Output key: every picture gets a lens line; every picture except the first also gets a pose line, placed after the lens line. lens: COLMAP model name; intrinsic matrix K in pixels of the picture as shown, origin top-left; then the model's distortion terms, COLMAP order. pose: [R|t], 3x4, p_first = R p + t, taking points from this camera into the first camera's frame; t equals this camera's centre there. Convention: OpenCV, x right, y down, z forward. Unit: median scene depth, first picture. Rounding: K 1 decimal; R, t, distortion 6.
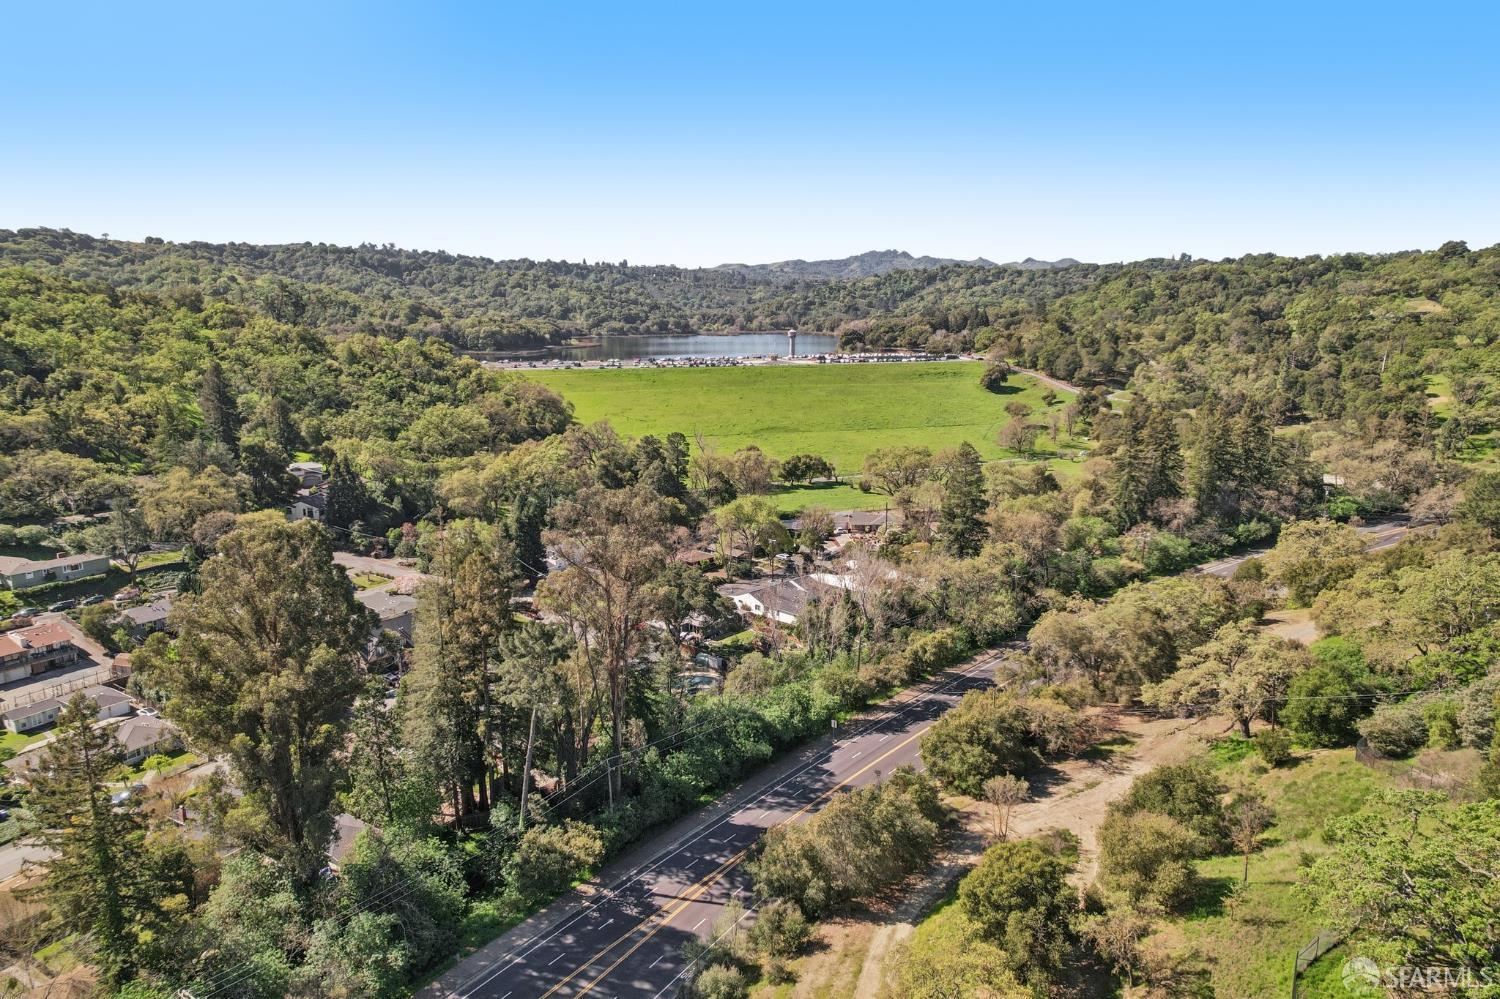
lens RADIAL K [[985.1, 0, 750.0], [0, 985.1, 499.5], [0, 0, 1]] dist [-0.078752, 0.069111]
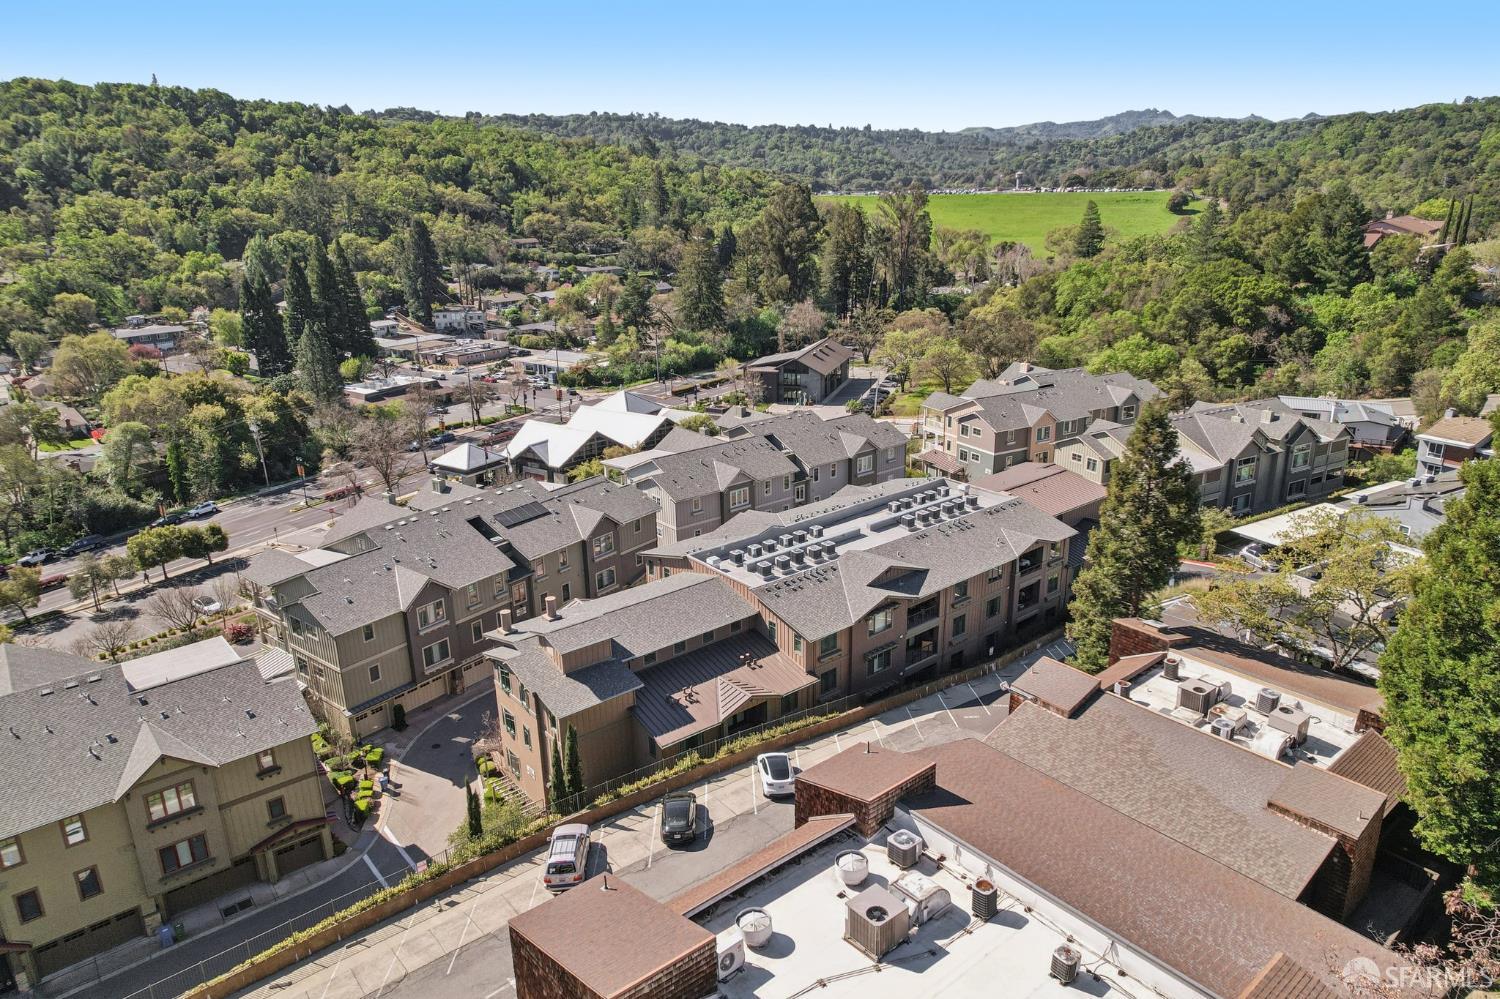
lens RADIAL K [[985.1, 0, 750.0], [0, 985.1, 499.5], [0, 0, 1]] dist [-0.078752, 0.069111]
pose [[0.972560, 0.056084, -0.225792, 0.005312], [-0.027415, 0.991375, 0.128160, 0.030859], [0.231032, -0.118453, 0.965709, -0.104198]]
